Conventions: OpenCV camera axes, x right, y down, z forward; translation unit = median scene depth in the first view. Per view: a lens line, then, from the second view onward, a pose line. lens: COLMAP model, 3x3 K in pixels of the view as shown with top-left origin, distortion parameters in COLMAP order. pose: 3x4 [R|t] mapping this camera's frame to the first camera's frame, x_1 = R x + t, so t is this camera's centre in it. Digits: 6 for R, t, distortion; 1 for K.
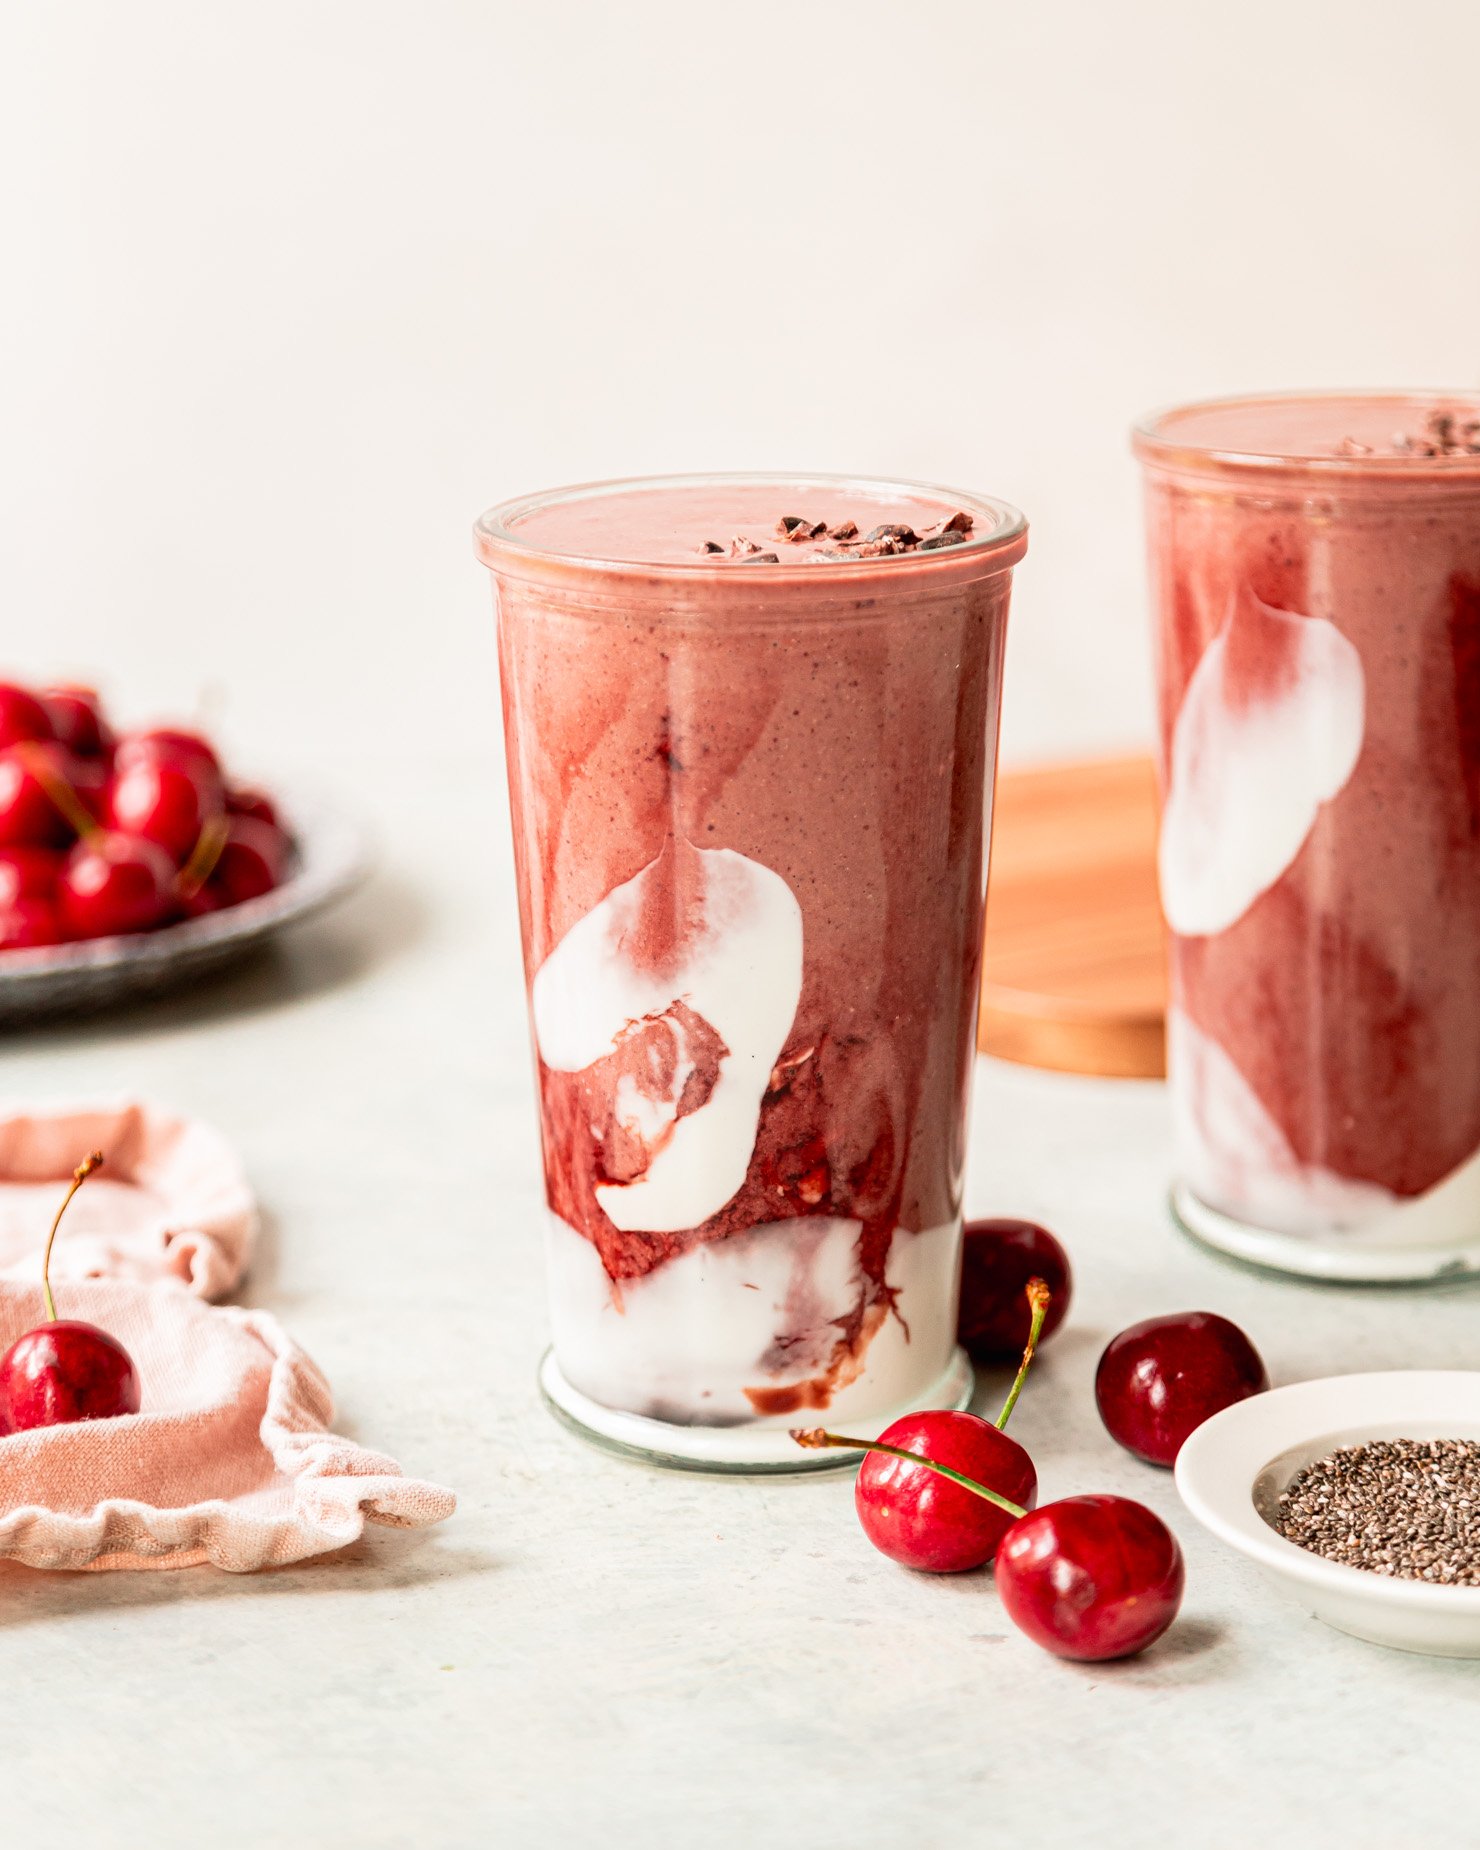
lens RADIAL K [[4530.6, 0, 777.4], [0, 4530.6, 924.2], [0, 0, 1]] dist [0.094757, 0.270405]
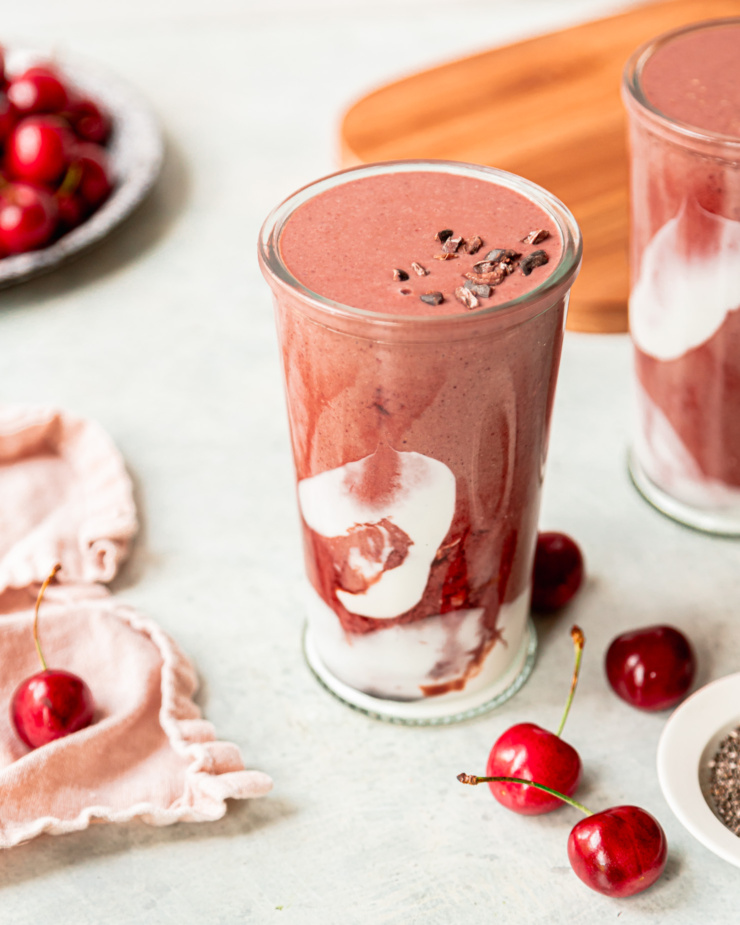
lens RADIAL K [[2252.7, 0, 399.0], [0, 2252.7, 495.0], [0, 0, 1]] dist [-0.348973, 5.342378]
pose [[0.998682, -0.029939, 0.041686, -0.052656], [0.011437, 0.921623, 0.387917, -0.332449], [-0.050032, -0.386929, 0.920751, 0.190572]]
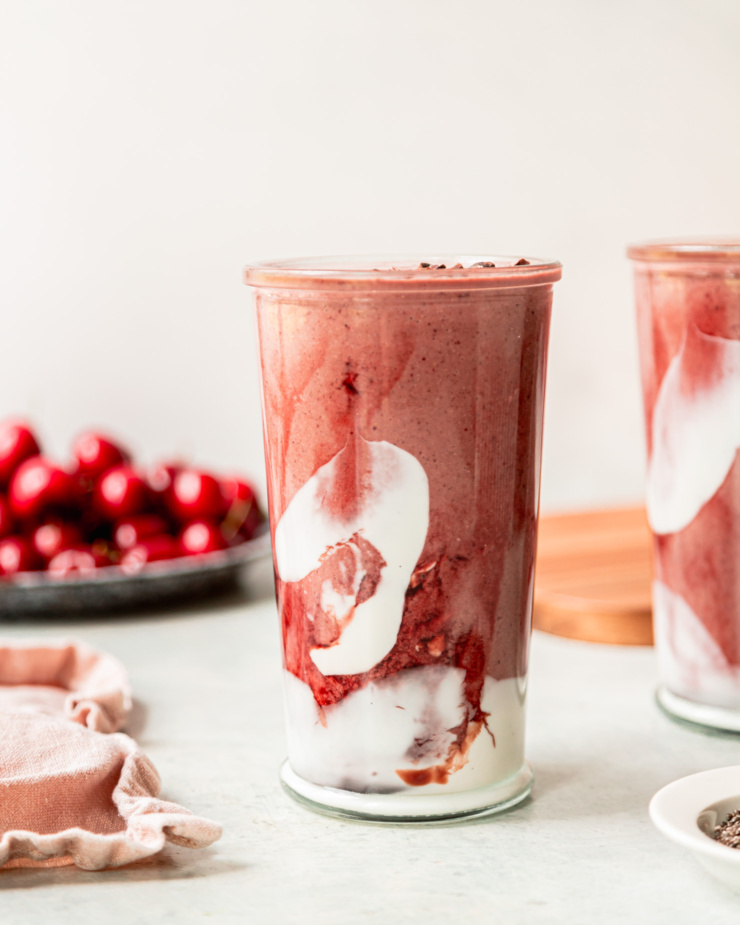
lens RADIAL K [[2265.3, 0, 388.7], [0, 2265.3, 462.1], [0, 0, 1]] dist [0.094757, 0.270405]
pose [[0.998956, -0.001375, -0.045667, 0.029130], [-0.004479, 0.991784, -0.127846, 0.098864], [0.045468, 0.127917, 0.990742, 0.151509]]
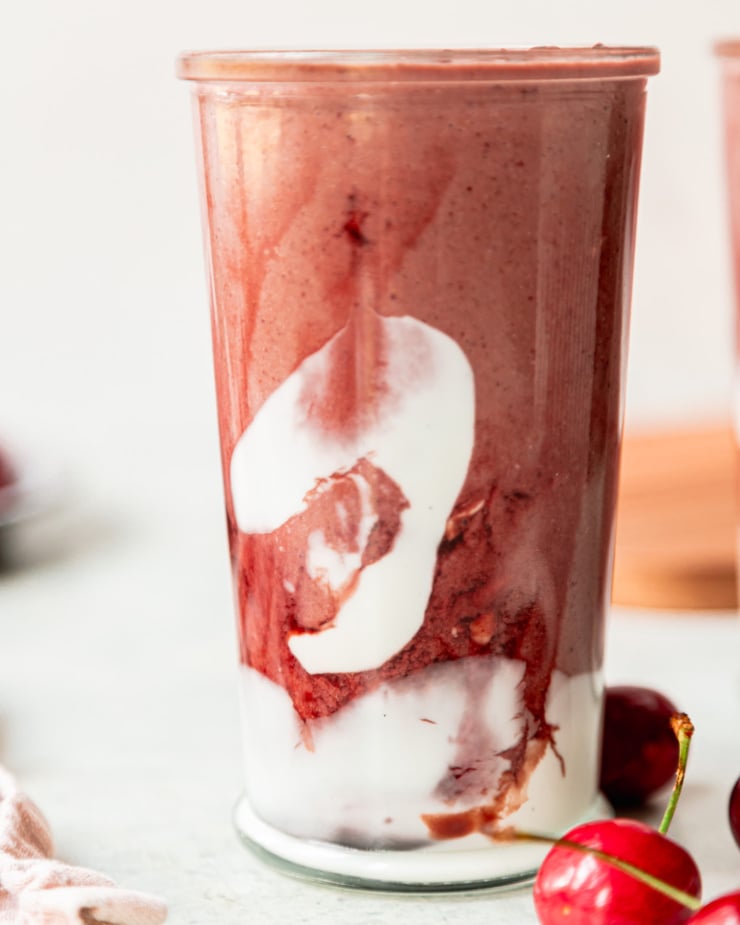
lens RADIAL K [[2632.3, 0, 373.0], [0, 2632.3, 494.5], [0, 0, 1]] dist [0.102468, 1.298166]
pose [[0.999603, -0.010878, 0.025992, -0.036321], [0.013224, 0.995686, -0.091843, 0.085157], [-0.024881, 0.092150, 0.995434, 0.351917]]
